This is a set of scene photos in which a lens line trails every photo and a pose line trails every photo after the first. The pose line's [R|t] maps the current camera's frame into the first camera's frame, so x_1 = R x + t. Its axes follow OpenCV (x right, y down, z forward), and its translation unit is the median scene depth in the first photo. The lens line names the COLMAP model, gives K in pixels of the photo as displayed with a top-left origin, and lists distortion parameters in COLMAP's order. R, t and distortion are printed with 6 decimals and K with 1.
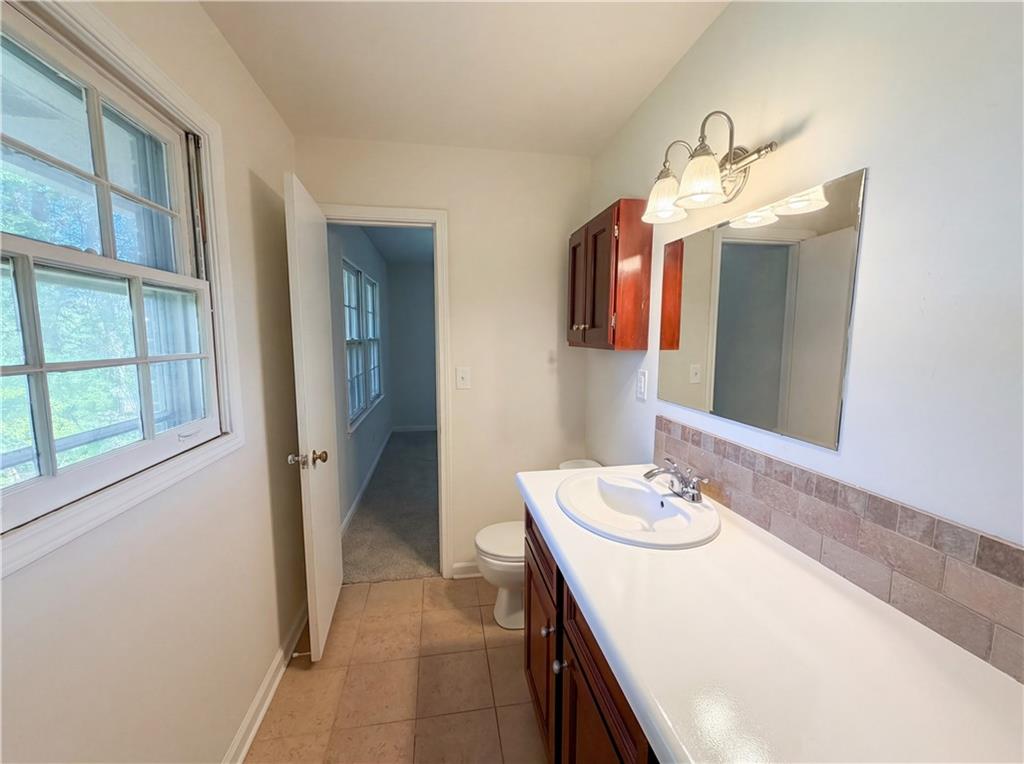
lens RADIAL K [[409.3, 0, 511.2], [0, 409.3, 381.2], [0, 0, 1]] dist [0.004181, 0.000417]
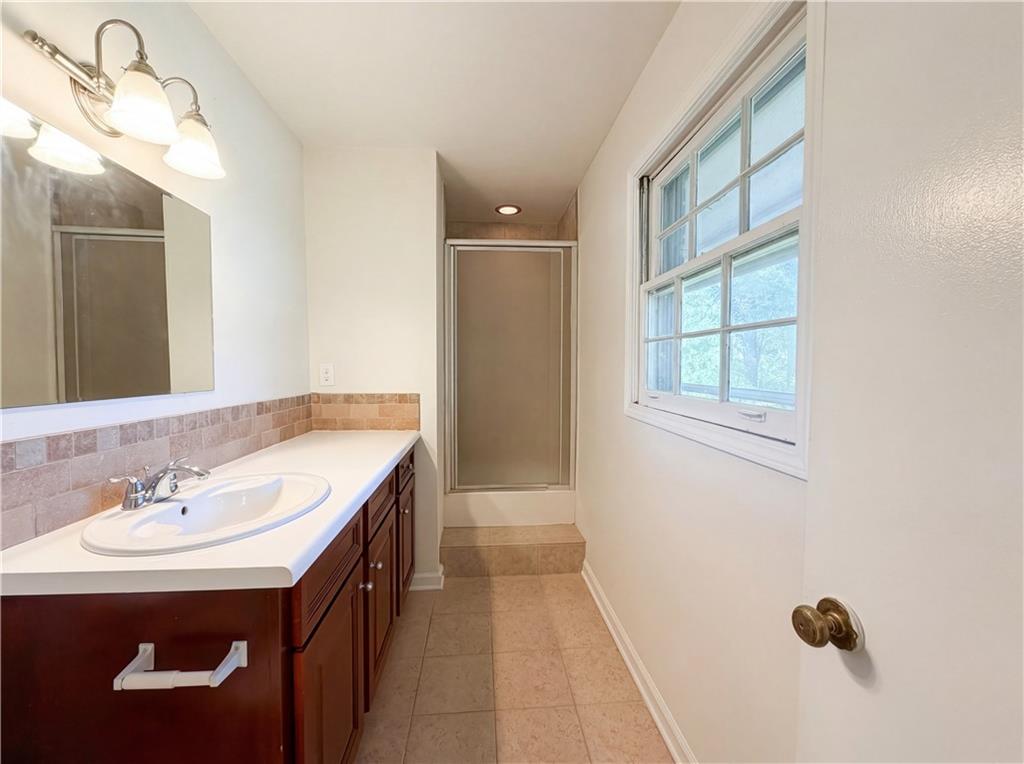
lens RADIAL K [[409.3, 0, 512.8], [0, 409.3, 379.9], [0, 0, 1]] dist [0.004181, 0.000417]
pose [[-0.995720, -0.009009, 0.091980, -0.373757], [0.004600, 0.989174, 0.146677, -0.071659], [-0.092306, 0.146472, -0.984899, 1.887092]]
